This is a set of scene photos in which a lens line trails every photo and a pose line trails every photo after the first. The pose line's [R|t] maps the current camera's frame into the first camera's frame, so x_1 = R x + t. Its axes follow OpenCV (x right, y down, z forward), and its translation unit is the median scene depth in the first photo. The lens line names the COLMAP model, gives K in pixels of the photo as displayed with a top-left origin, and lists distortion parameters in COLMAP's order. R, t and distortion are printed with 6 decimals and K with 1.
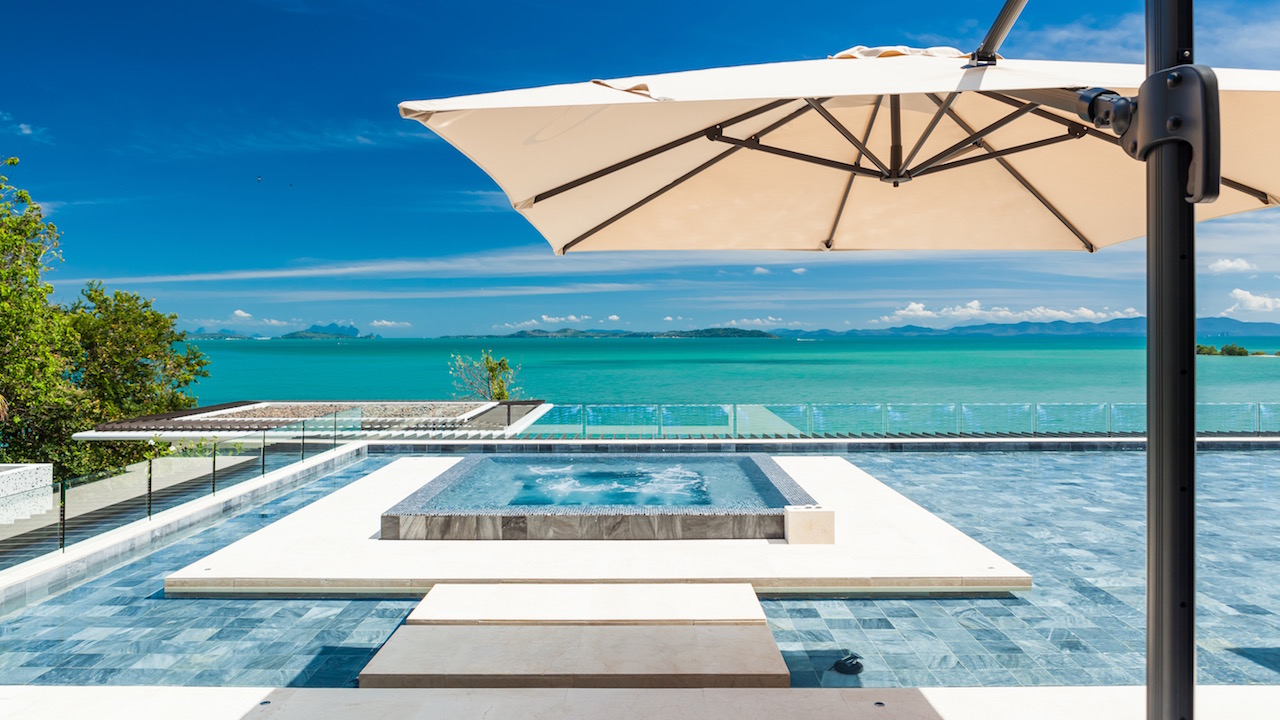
lens RADIAL K [[870.4, 0, 640.0], [0, 870.4, 360.0], [0, 0, 1]] dist [-0.030440, 0.000855]
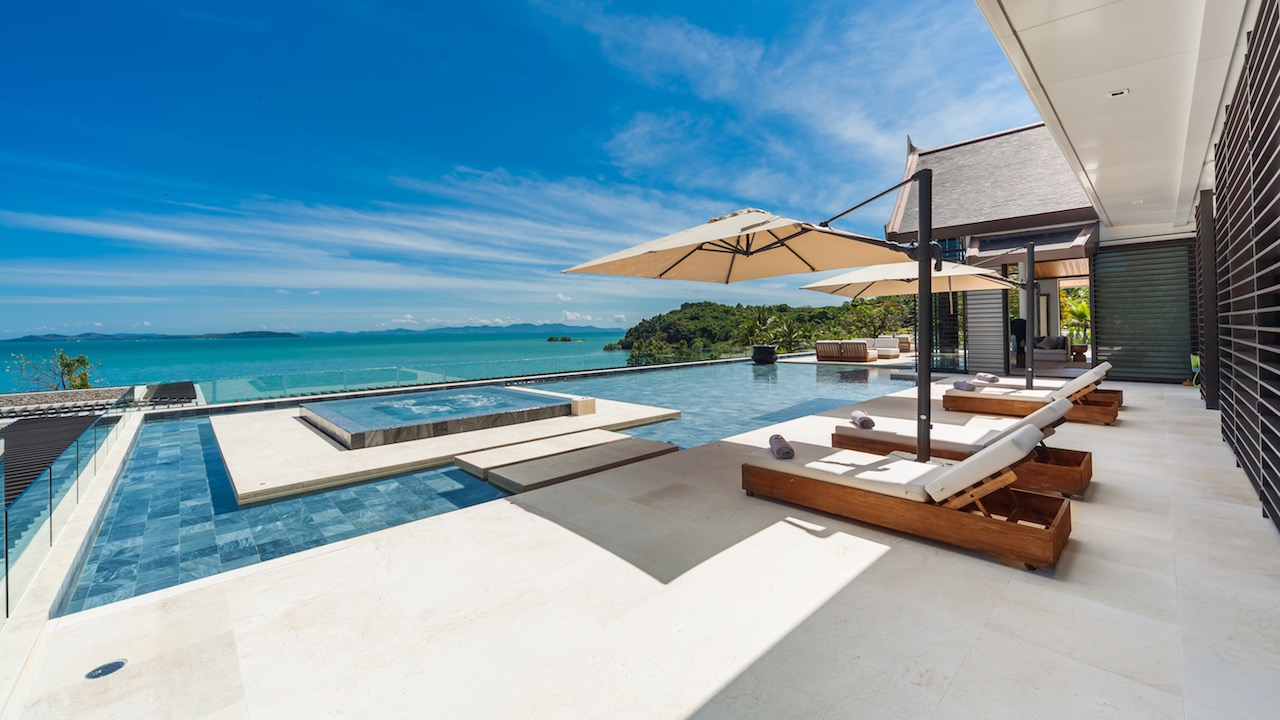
lens RADIAL K [[490.1, 0, 640.0], [0, 490.1, 360.0], [0, 0, 1]] dist [0.002011, 0.000072]
pose [[0.724288, -0.050554, 0.687641, -0.165352], [0.033615, 0.998712, 0.038017, 0.010500], [-0.688677, -0.004421, 0.725054, 0.008112]]
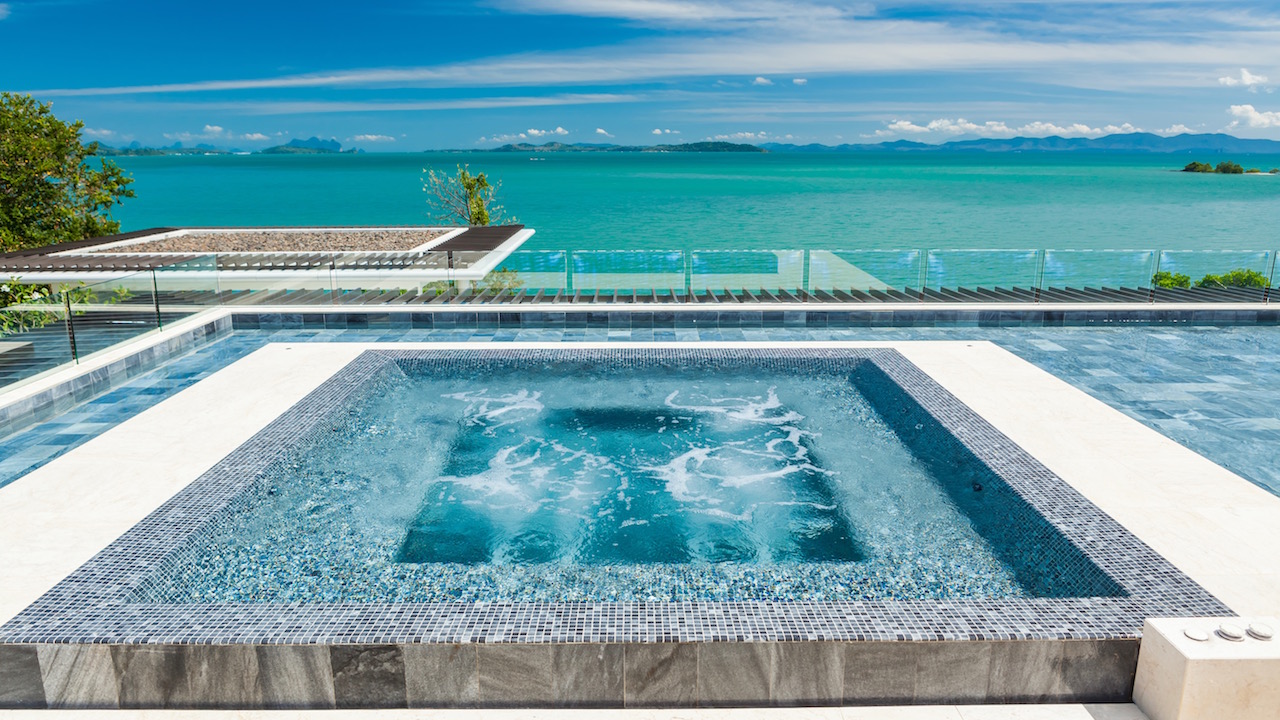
lens RADIAL K [[855.8, 0, 640.0], [0, 855.8, 360.0], [0, 0, 1]] dist [-0.027481, 0.004390]
pose [[0.999905, -0.001929, 0.013653, -0.012553], [-0.001002, 0.977384, 0.211470, -0.001220], [-0.013752, -0.211463, 0.977289, 0.219868]]
